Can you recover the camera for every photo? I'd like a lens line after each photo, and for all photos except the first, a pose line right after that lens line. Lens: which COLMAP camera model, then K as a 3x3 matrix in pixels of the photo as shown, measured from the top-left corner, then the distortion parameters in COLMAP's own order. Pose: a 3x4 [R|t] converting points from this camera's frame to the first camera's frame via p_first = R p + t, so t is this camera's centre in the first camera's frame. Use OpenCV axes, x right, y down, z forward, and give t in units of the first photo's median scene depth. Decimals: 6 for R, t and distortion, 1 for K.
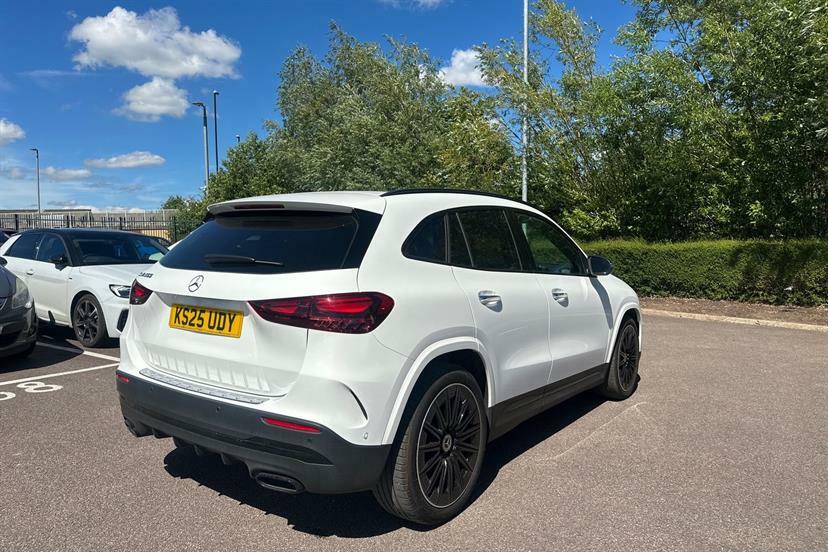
lens RADIAL K [[586.6, 0, 419.0], [0, 586.6, 283.6], [0, 0, 1]] dist [0.056510, -0.057173]
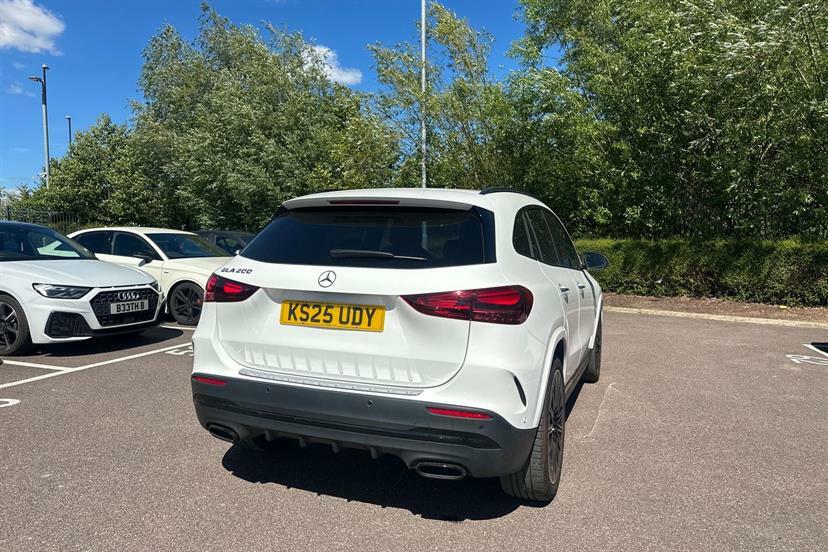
lens RADIAL K [[586.6, 0, 425.4], [0, 586.6, 281.5], [0, 0, 1]] dist [0.056510, -0.057173]
pose [[0.968056, -0.008372, 0.250594, -0.172381], [0.007737, 0.999964, 0.003517, 0.000814], [-0.250615, -0.001466, 0.968086, 0.003685]]
